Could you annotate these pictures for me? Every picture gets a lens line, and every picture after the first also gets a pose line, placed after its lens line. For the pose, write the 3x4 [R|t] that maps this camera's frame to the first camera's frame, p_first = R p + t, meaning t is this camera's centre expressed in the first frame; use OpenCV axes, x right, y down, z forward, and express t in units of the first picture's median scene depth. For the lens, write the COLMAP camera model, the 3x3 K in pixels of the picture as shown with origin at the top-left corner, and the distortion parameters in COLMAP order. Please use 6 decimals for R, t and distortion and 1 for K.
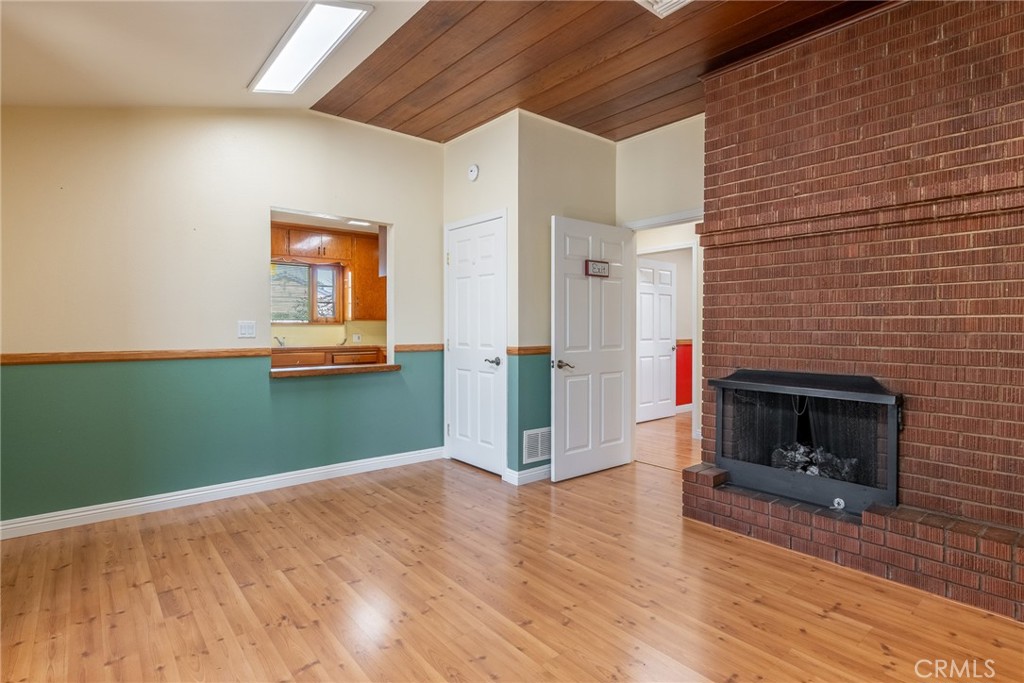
lens RADIAL K [[525.2, 0, 511.4], [0, 525.2, 337.0], [0, 0, 1]] dist [-0.008518, 0.000307]
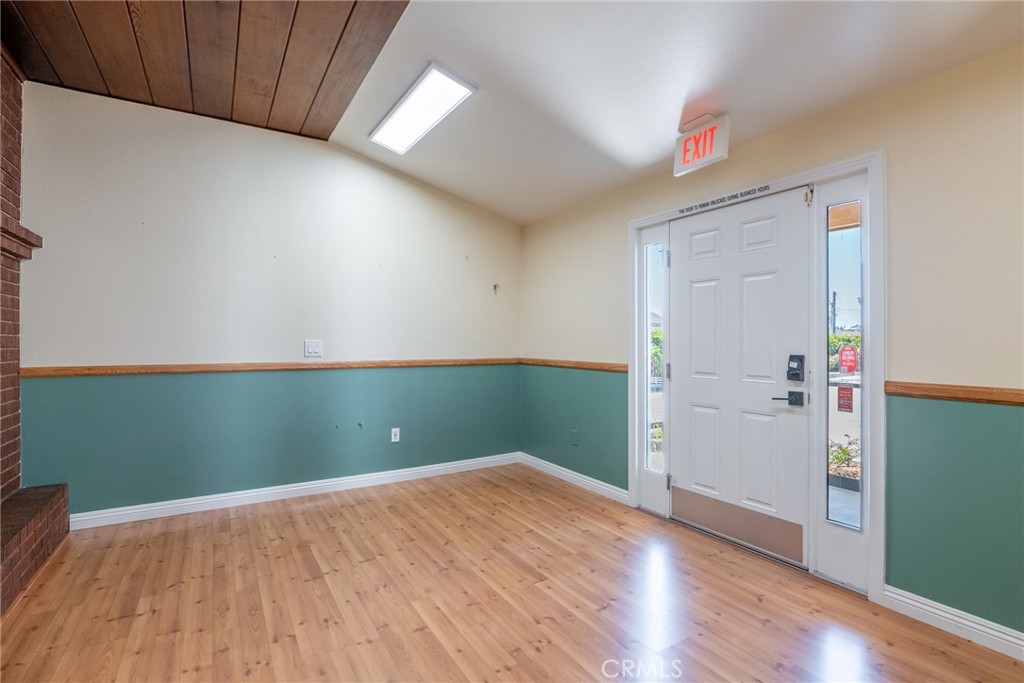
lens RADIAL K [[487.7, 0, 525.1], [0, 487.7, 340.2], [0, 0, 1]] dist [-0.013497, 0.001023]
pose [[-0.993835, -0.004568, 0.110772, -0.220944], [-0.002724, 0.999855, 0.016794, -0.038509], [-0.110833, 0.016389, -0.993704, 1.497235]]
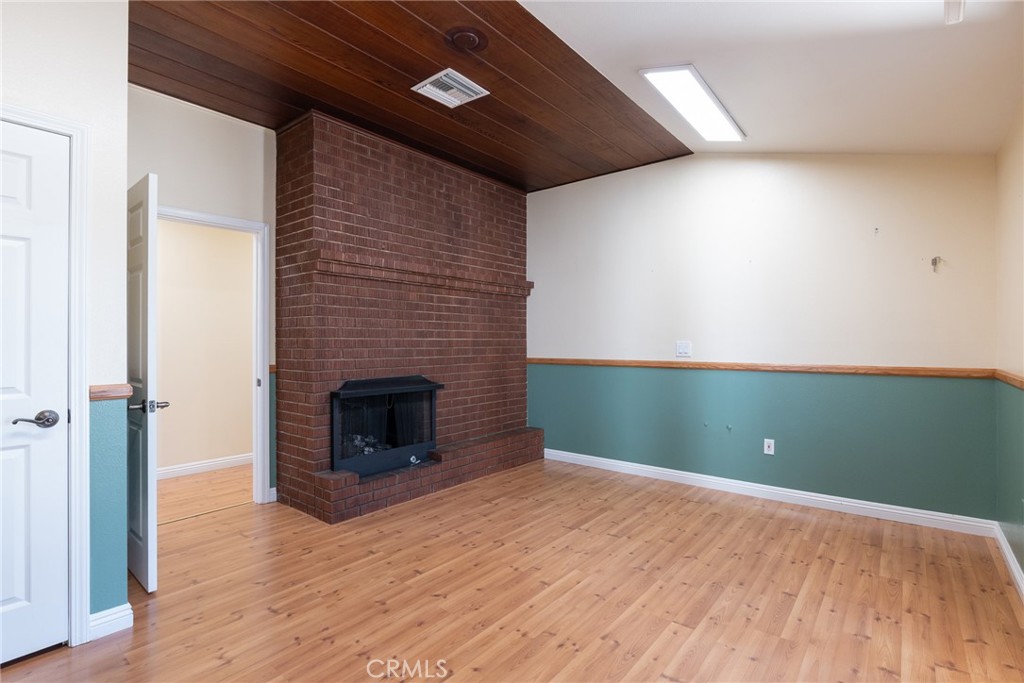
lens RADIAL K [[493.2, 0, 512.0], [0, 493.2, 341.5], [0, 0, 1]] dist [-0.018205, 0.001991]
pose [[-0.204931, -0.002214, 0.978774, -0.857821], [0.018472, 0.999811, 0.006129, -0.032821], [-0.978602, 0.019336, -0.204851, 1.011957]]
